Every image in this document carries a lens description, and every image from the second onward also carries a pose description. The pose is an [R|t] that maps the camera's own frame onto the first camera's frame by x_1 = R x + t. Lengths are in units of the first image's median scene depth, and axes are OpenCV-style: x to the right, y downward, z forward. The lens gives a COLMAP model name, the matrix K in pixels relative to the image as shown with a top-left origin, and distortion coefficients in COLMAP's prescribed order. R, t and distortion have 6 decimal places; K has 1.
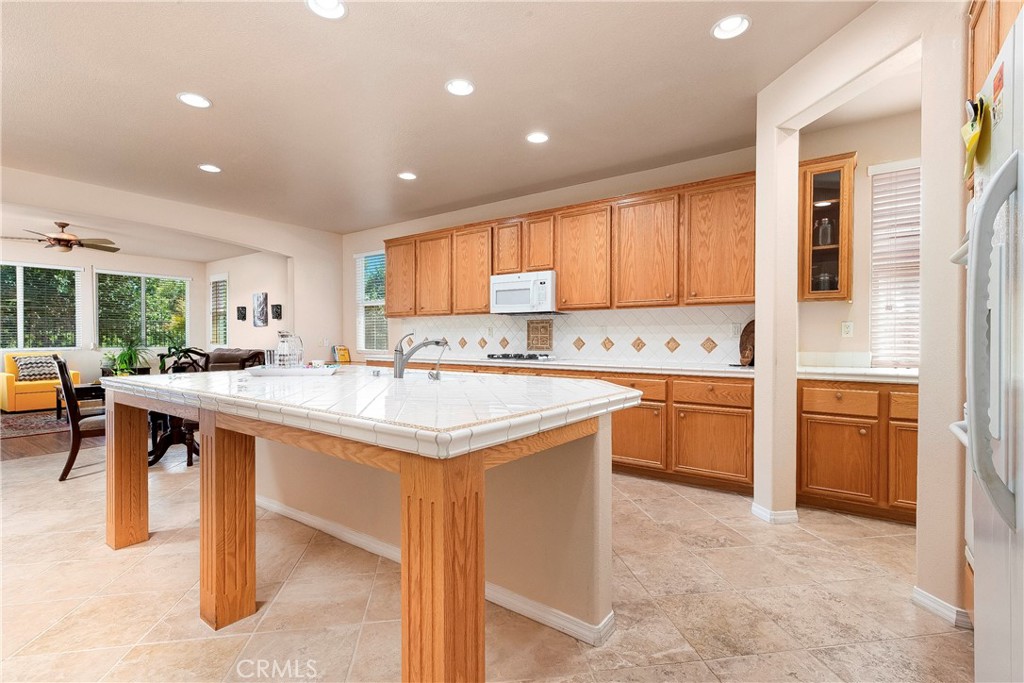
lens RADIAL K [[470.0, 0, 512.0], [0, 470.0, 341.5], [0, 0, 1]] dist [-0.037306, 0.015919]
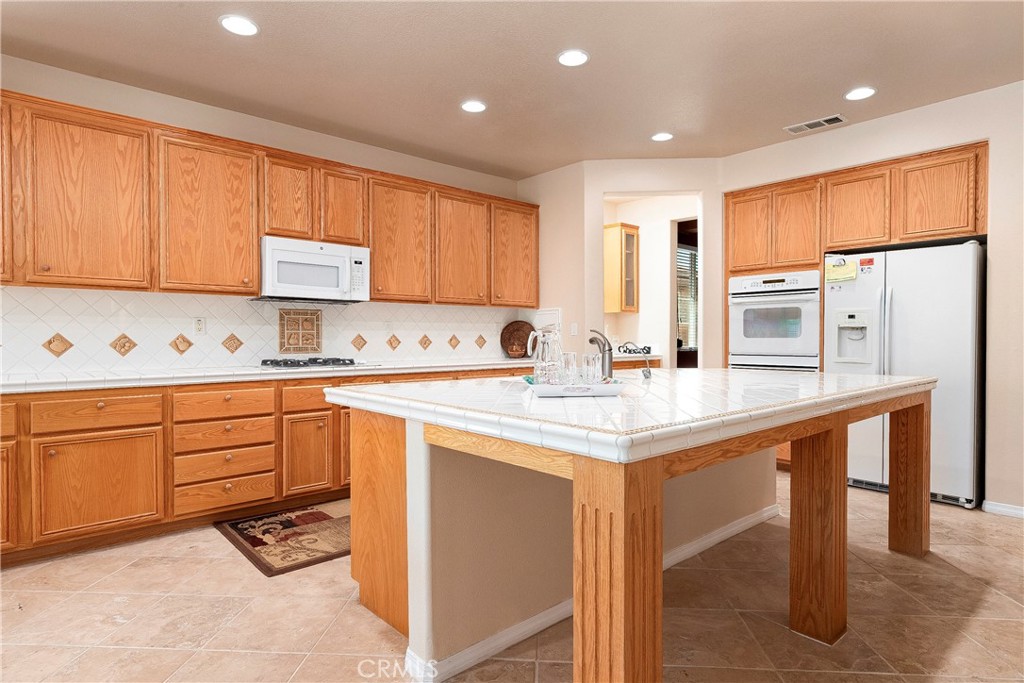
lens RADIAL K [[550.2, 0, 512.0], [0, 550.2, 341.5], [0, 0, 1]] dist [0.001154, -0.000496]
pose [[0.221469, -0.010401, 0.975112, -0.709649], [0.007444, 0.999932, 0.008975, -0.003416], [-0.975139, 0.005271, 0.221531, 0.536465]]
